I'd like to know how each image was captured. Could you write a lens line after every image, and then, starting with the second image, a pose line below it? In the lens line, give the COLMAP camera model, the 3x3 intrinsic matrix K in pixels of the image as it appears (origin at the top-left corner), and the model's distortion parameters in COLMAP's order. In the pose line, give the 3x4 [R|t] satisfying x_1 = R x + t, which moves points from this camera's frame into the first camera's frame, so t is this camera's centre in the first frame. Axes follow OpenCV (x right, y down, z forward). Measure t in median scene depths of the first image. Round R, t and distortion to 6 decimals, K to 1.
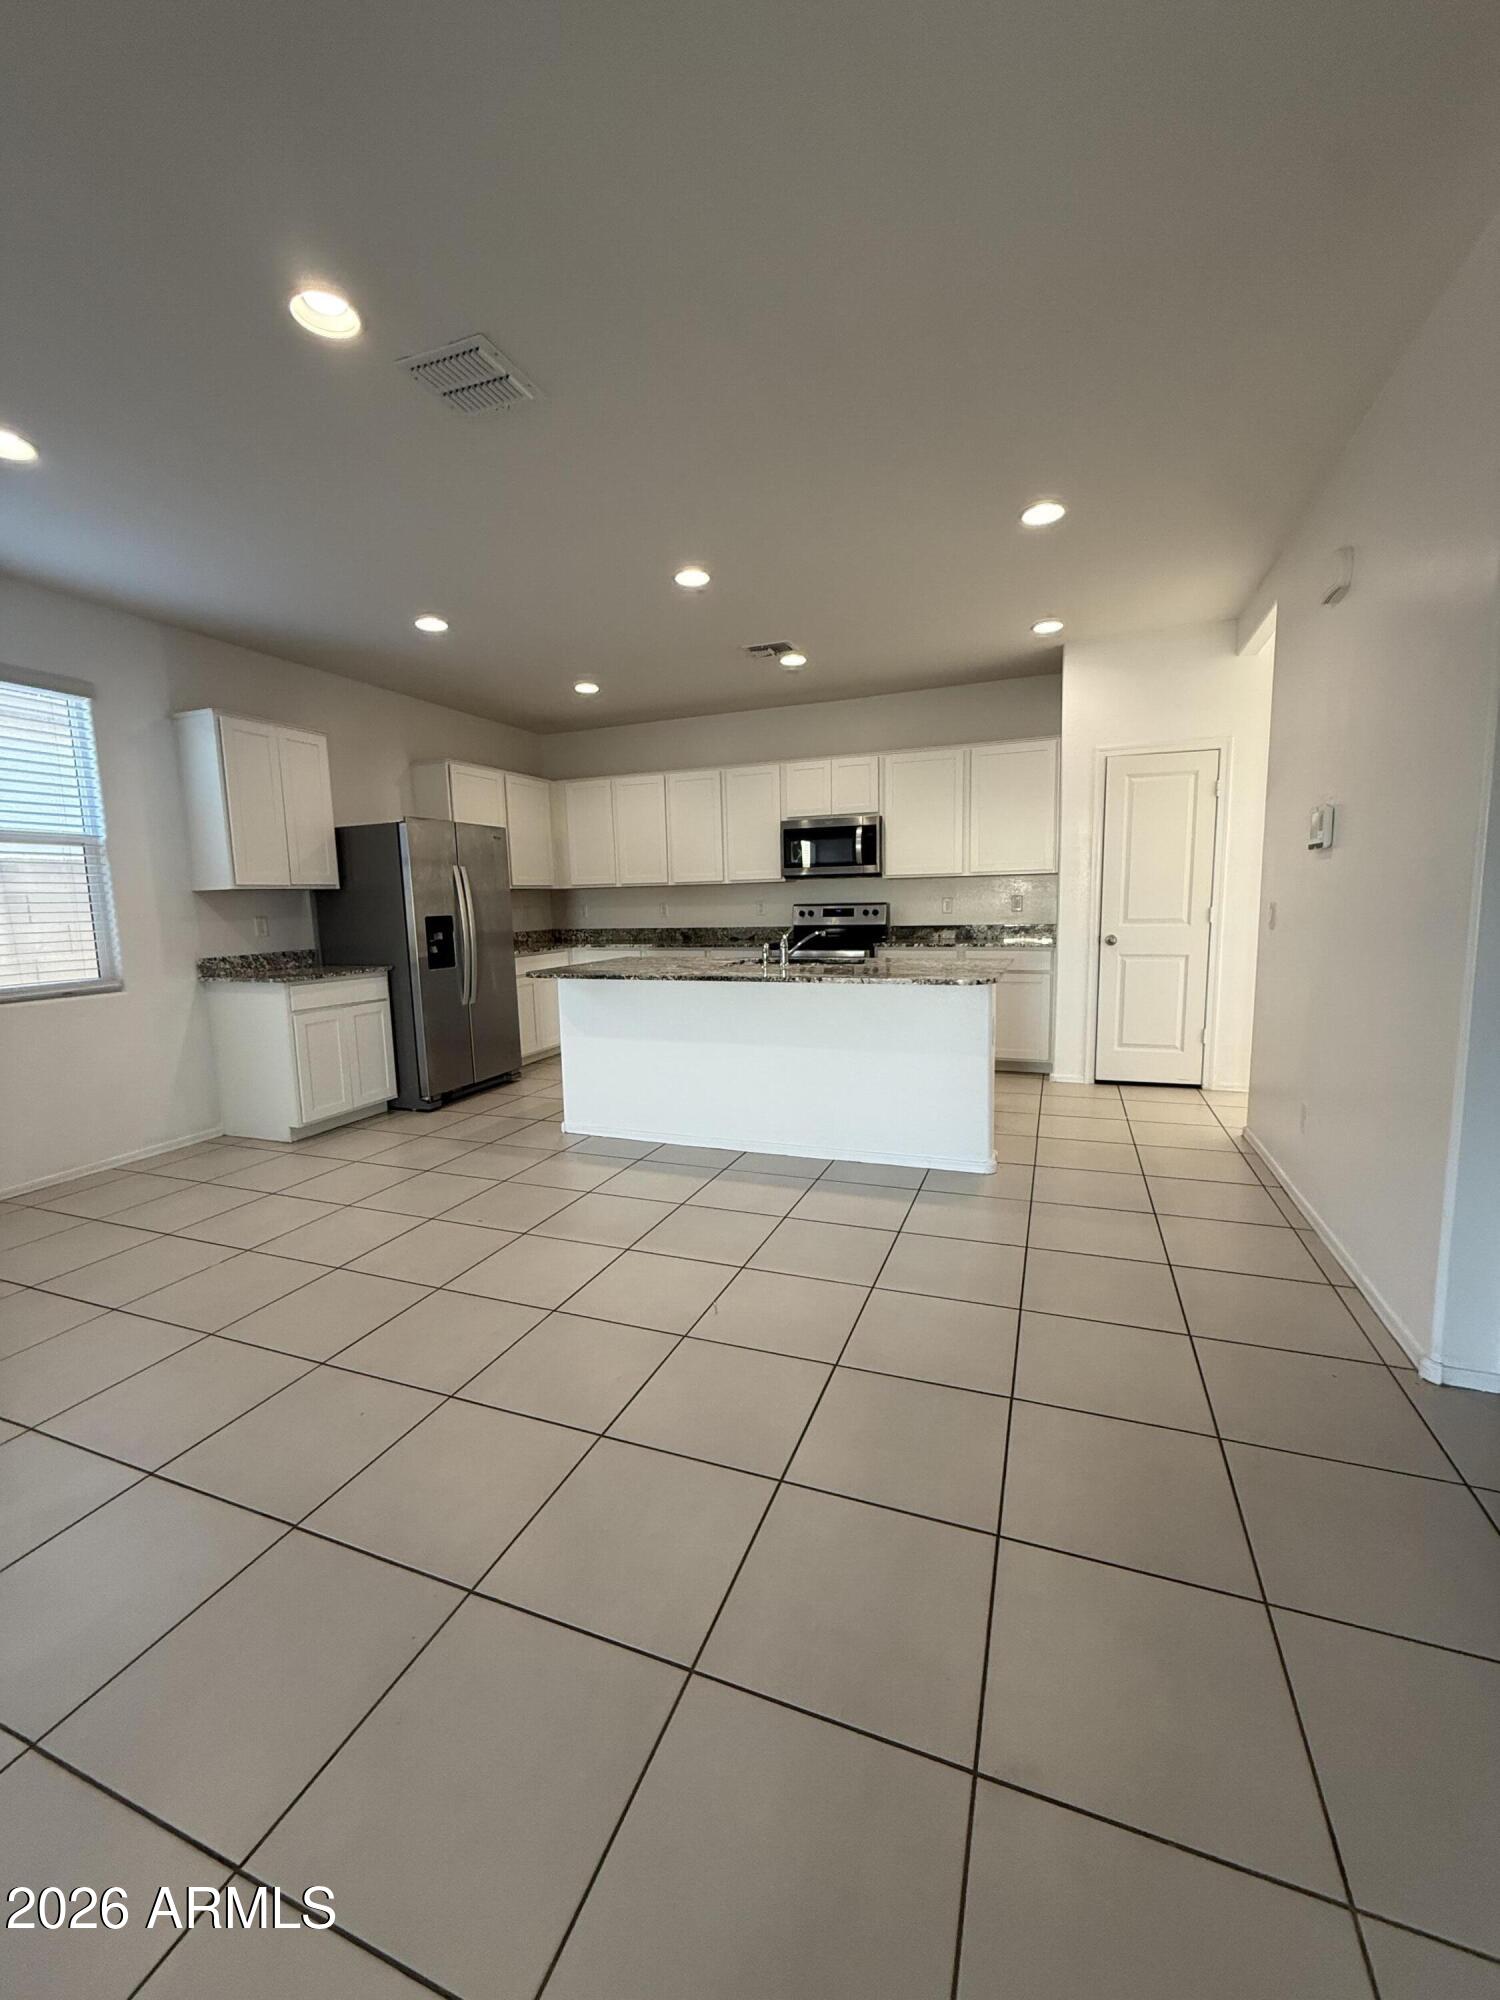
lens RADIAL K [[789.0, 0, 757.9], [0, 789.0, 991.5], [0, 0, 1]] dist [-0.003024, 0.000304]
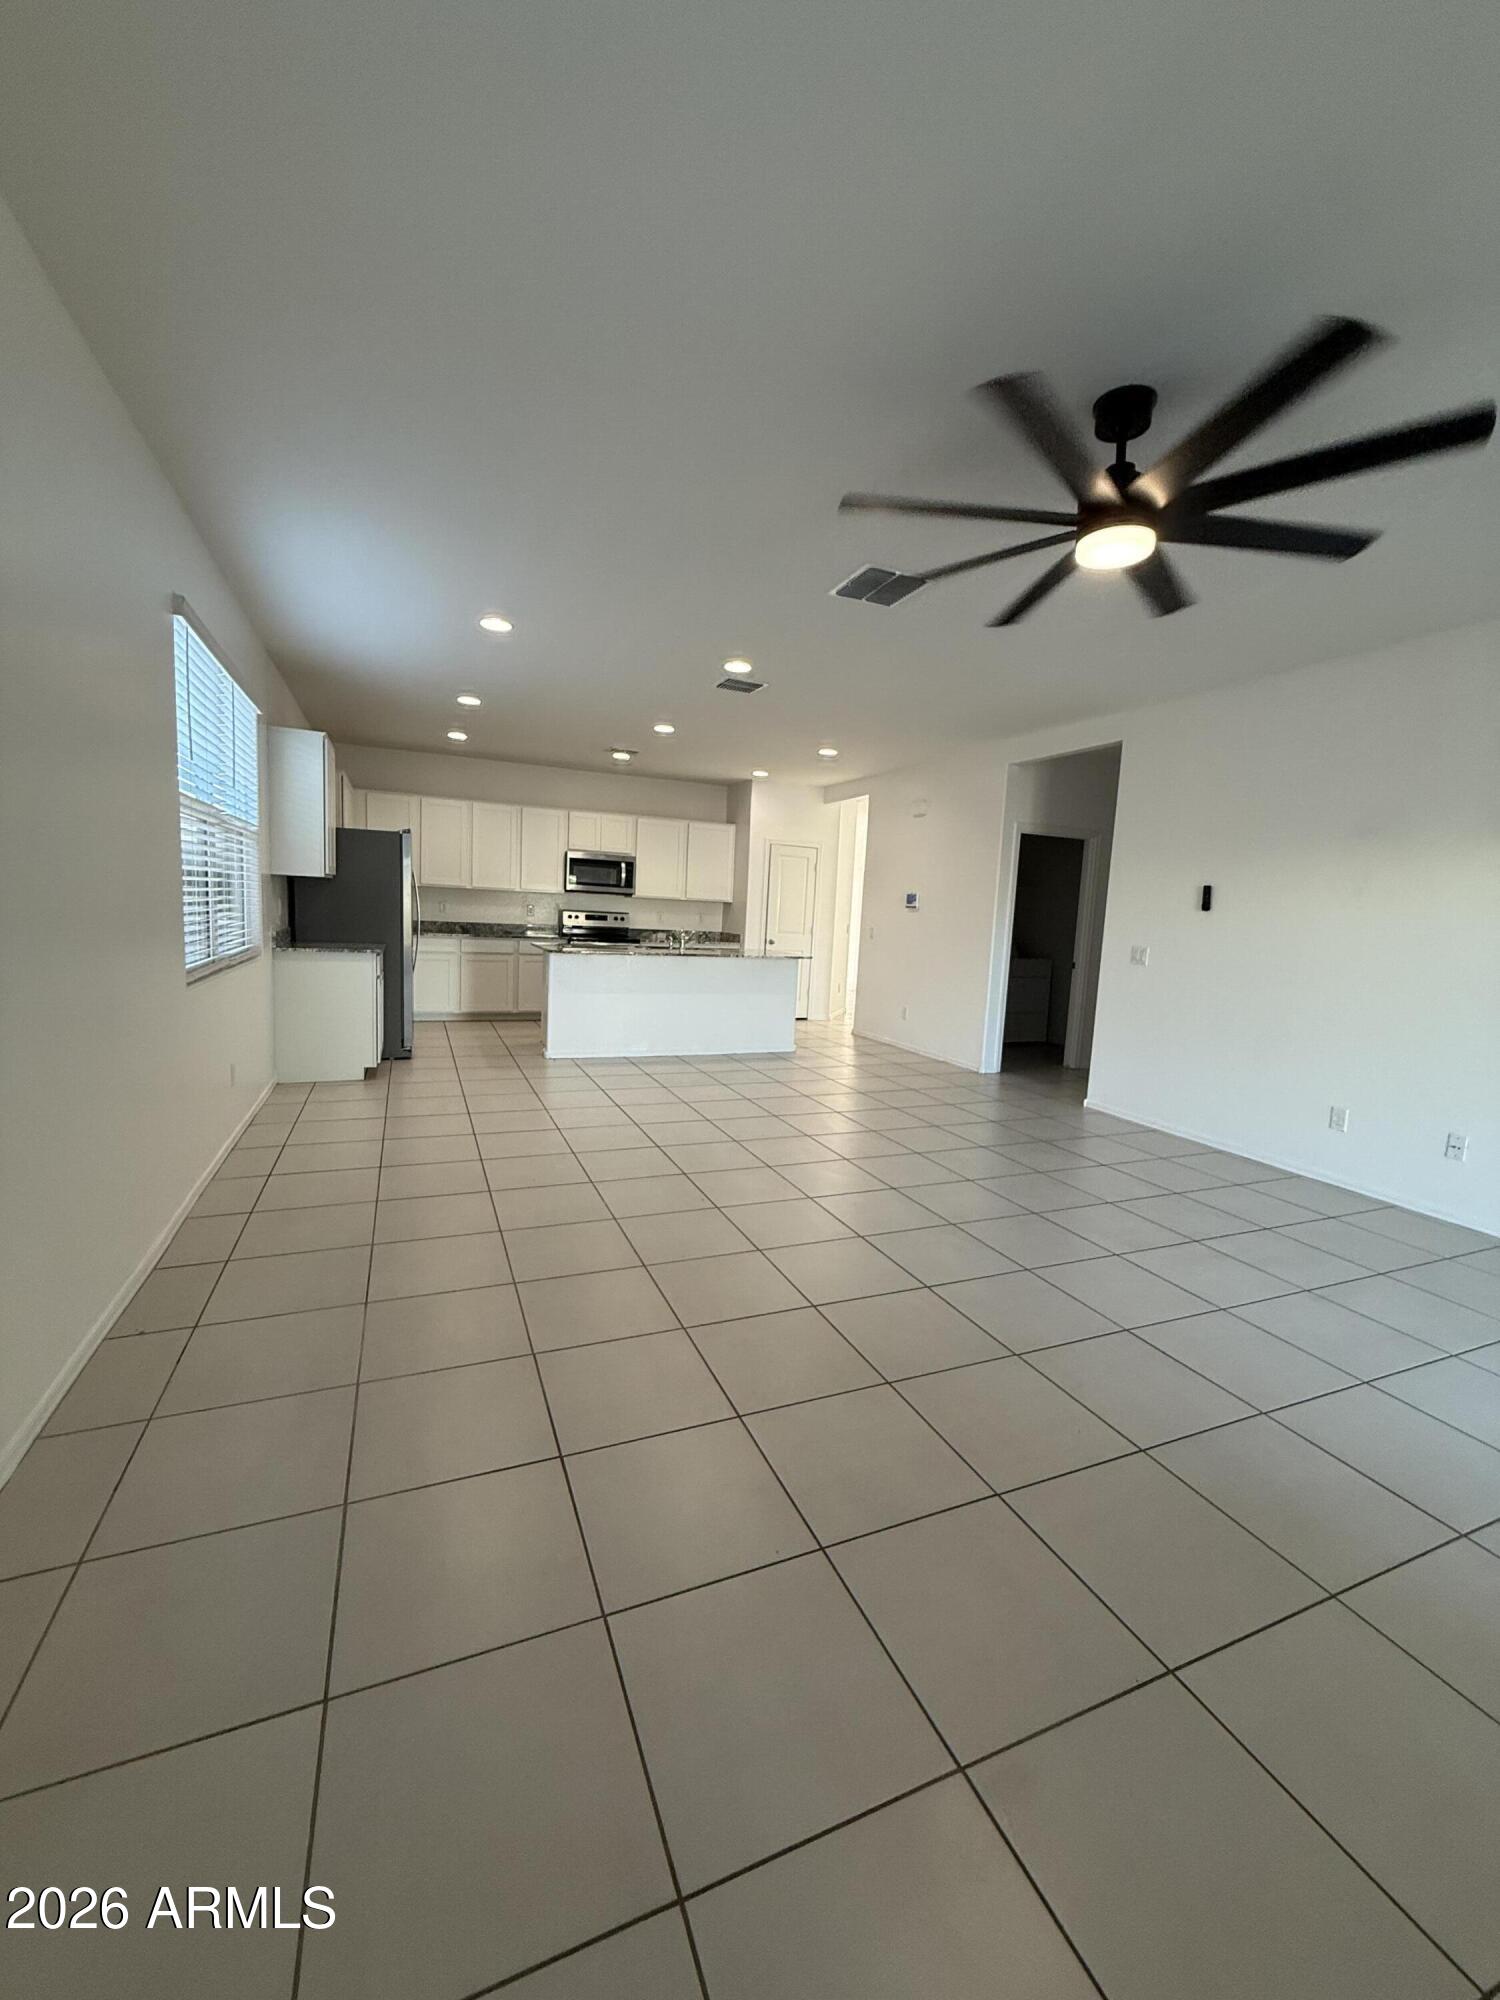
lens RADIAL K [[789.0, 0, 744.4], [0, 789.0, 1004.5], [0, 0, 1]] dist [-0.003024, 0.000304]
pose [[0.714160, -0.023701, 0.699581, -0.794194], [0.017269, 0.999719, 0.016241, 0.045405], [-0.699769, 0.000482, 0.714369, -0.254575]]
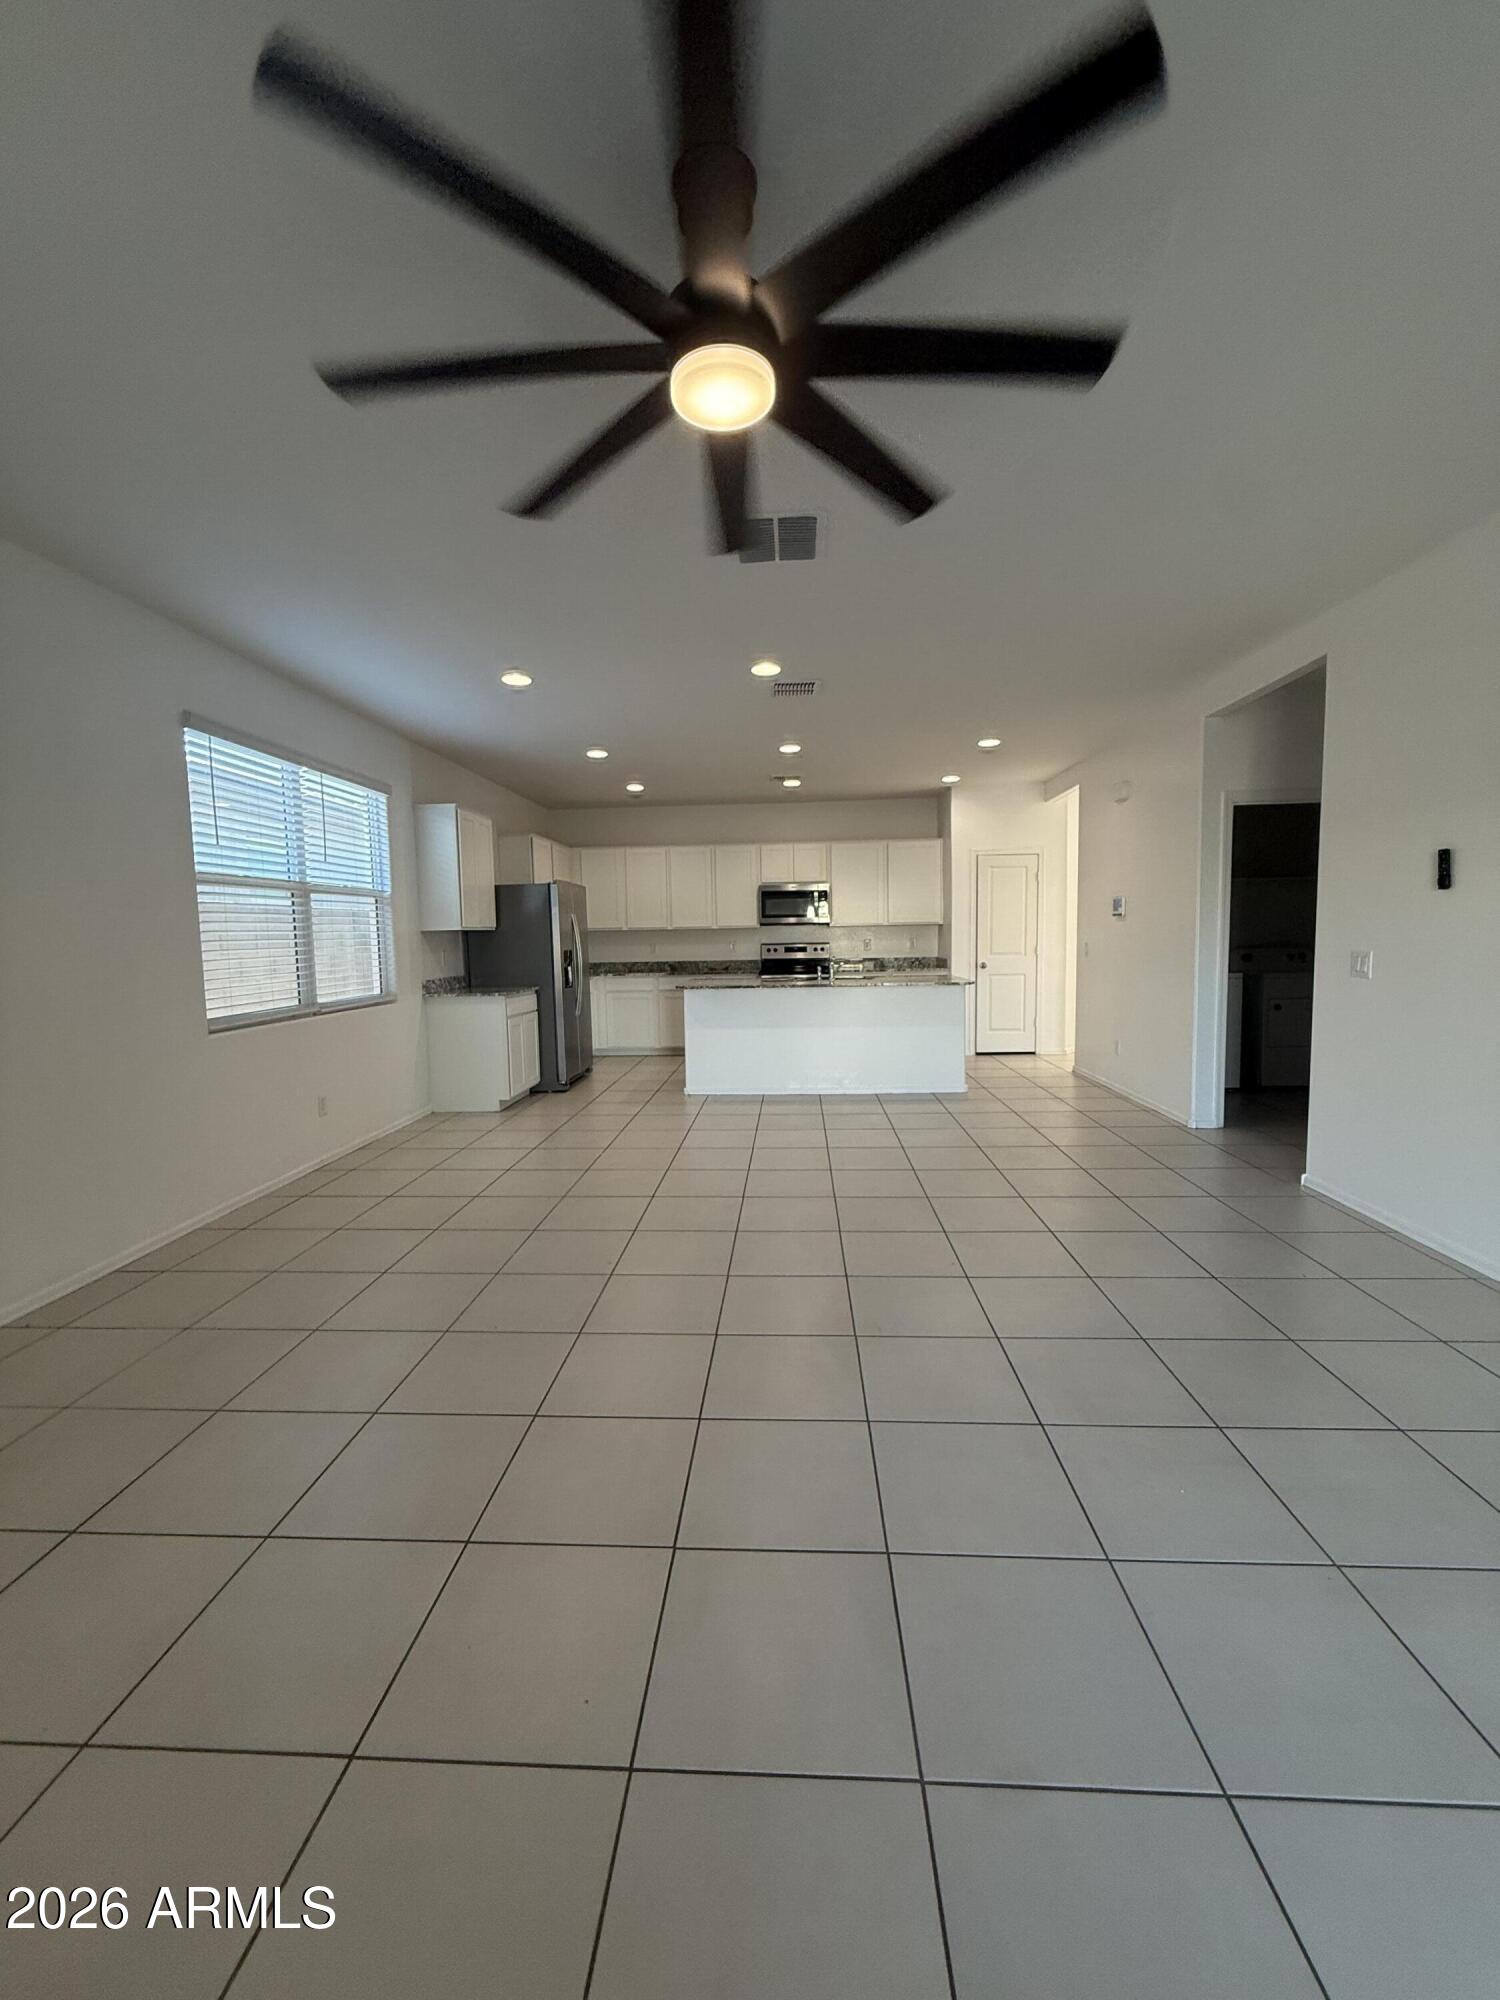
lens RADIAL K [[789.0, 0, 752.5], [0, 789.0, 1002.7], [0, 0, 1]] dist [-0.003024, 0.000304]
pose [[0.950223, -0.019416, 0.310965, -0.456656], [0.031995, 0.998861, -0.035401, 0.047981], [-0.309923, 0.043589, 0.949762, -0.356329]]
